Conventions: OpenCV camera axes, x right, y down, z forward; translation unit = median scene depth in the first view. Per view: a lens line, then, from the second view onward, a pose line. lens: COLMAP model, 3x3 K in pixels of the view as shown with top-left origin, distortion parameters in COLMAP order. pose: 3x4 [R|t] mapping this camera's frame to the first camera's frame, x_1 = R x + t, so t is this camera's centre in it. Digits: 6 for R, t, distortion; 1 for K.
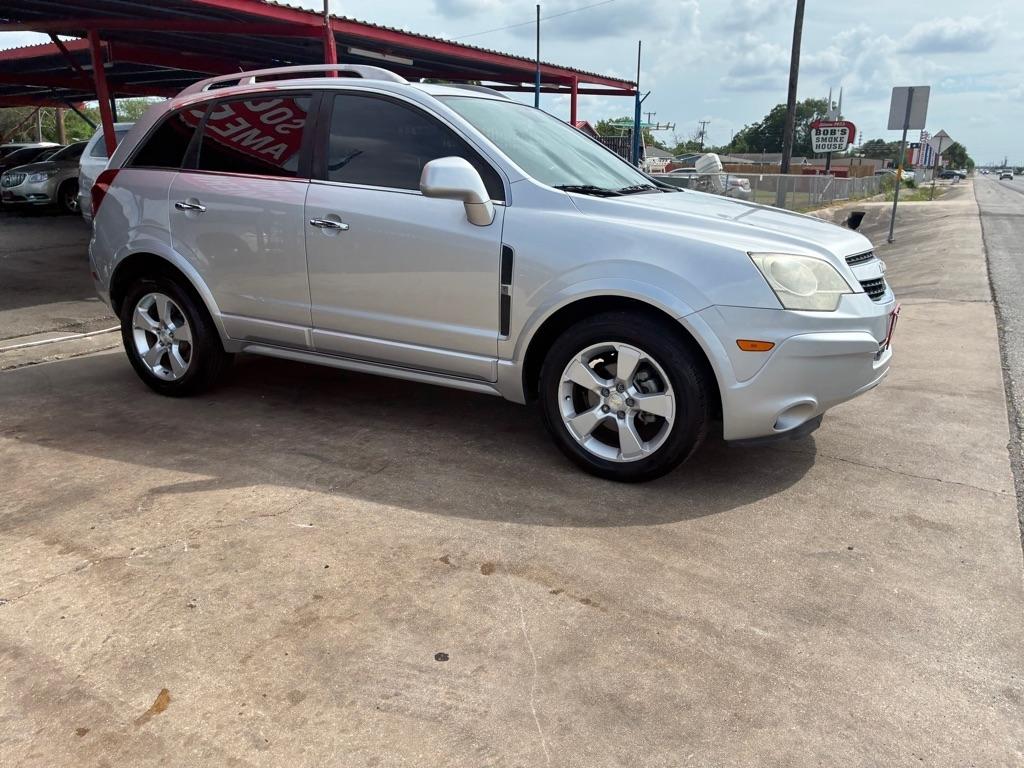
lens RADIAL K [[782.6, 0, 516.5], [0, 782.6, 376.7], [0, 0, 1]] dist [0.048339, -0.063581]
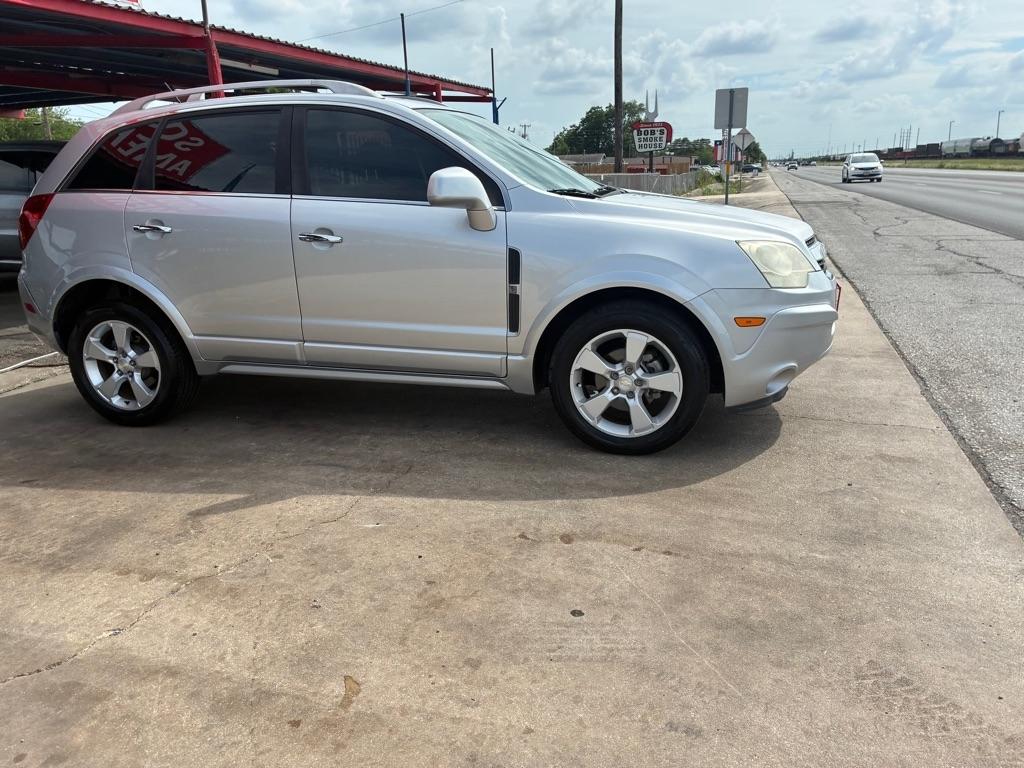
lens RADIAL K [[782.6, 0, 515.2], [0, 782.6, 389.8], [0, 0, 1]] dist [0.048339, -0.063581]
pose [[0.976212, -0.092075, 0.196294, -0.236012], [0.090438, 0.995752, 0.017307, 0.007990], [-0.197054, 0.000857, 0.980392, -0.050639]]
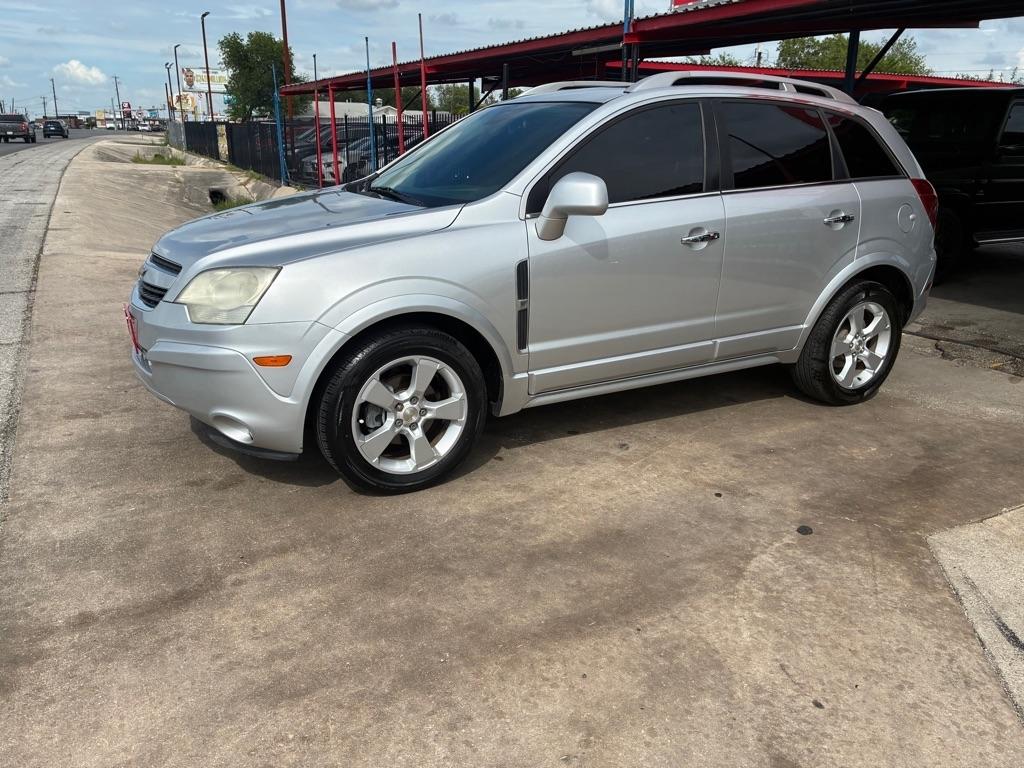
lens RADIAL K [[782.6, 0, 497.4], [0, 782.6, 377.8], [0, 0, 1]] dist [0.048339, -0.063581]
pose [[-0.541548, 0.229864, -0.808634, 1.092831], [-0.237472, 0.880889, 0.409440, -0.547240], [0.806432, 0.413759, -0.422458, 1.901163]]
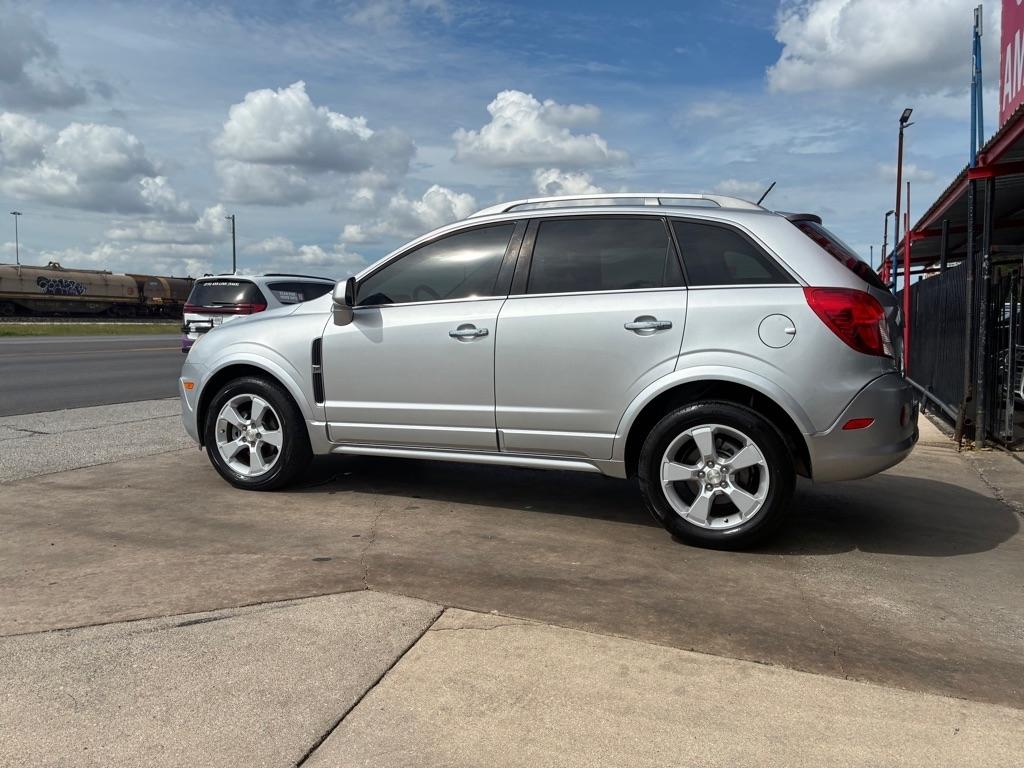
lens RADIAL K [[782.6, 0, 497.5], [0, 782.6, 370.6], [0, 0, 1]] dist [0.048339, -0.063581]
pose [[-0.994200, -0.015078, -0.106484, 0.086803], [-0.047978, 0.948319, 0.313671, -0.676510], [0.096251, 0.316961, -0.943542, 2.799608]]
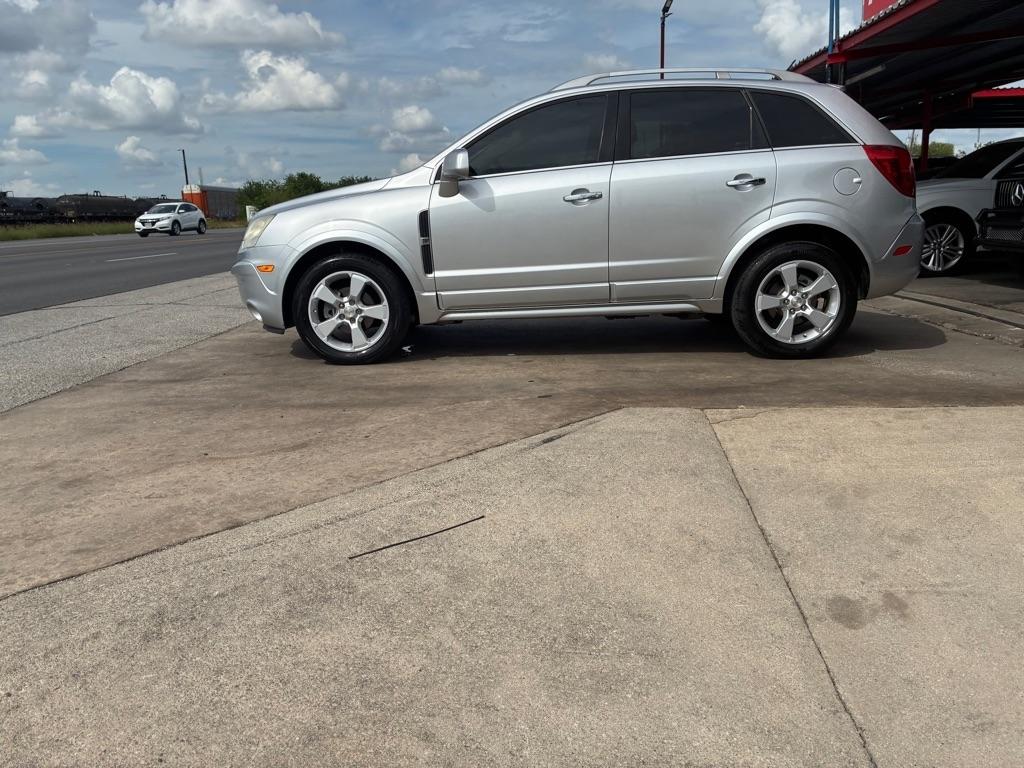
lens RADIAL K [[782.6, 0, 497.2], [0, 782.6, 382.8], [0, 0, 1]] dist [0.048339, -0.063581]
pose [[-0.902707, 0.109920, -0.415978, 0.763031], [-0.086328, 0.900882, 0.425393, -0.622965], [0.421507, 0.419916, -0.803743, 2.795366]]
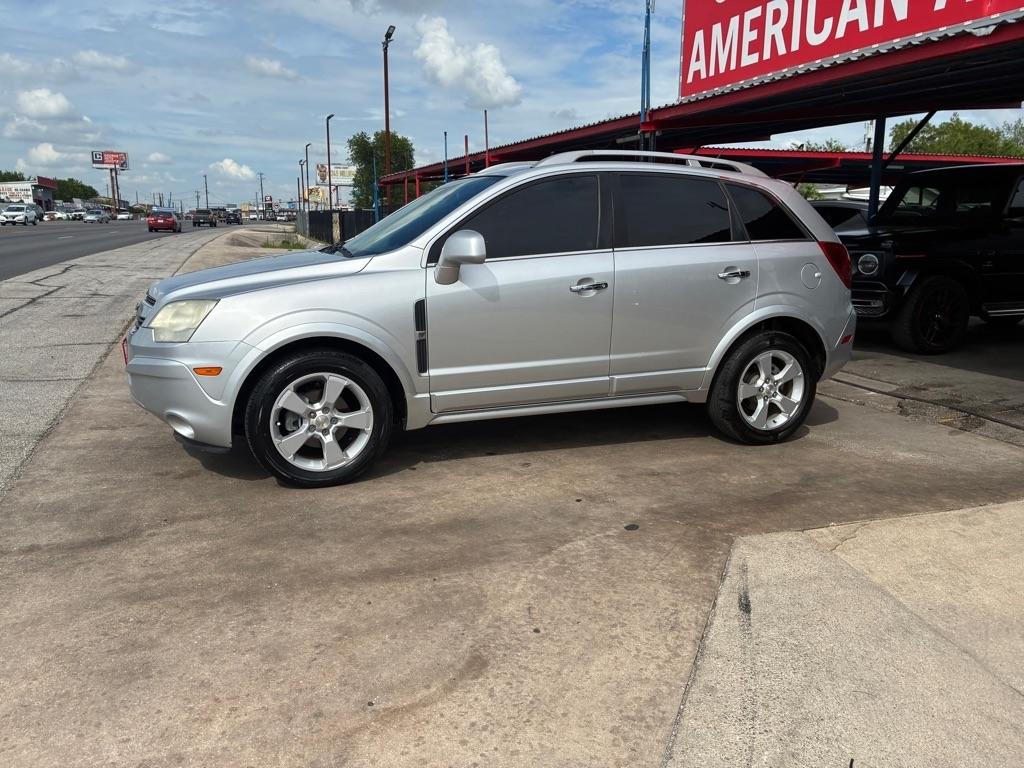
lens RADIAL K [[782.6, 0, 499.6], [0, 782.6, 377.9], [0, 0, 1]] dist [0.048339, -0.063581]
pose [[-0.655918, 0.131710, -0.743252, 1.081661], [-0.210119, 0.913882, 0.347376, -0.617917], [0.724998, 0.384021, -0.571757, 2.275547]]
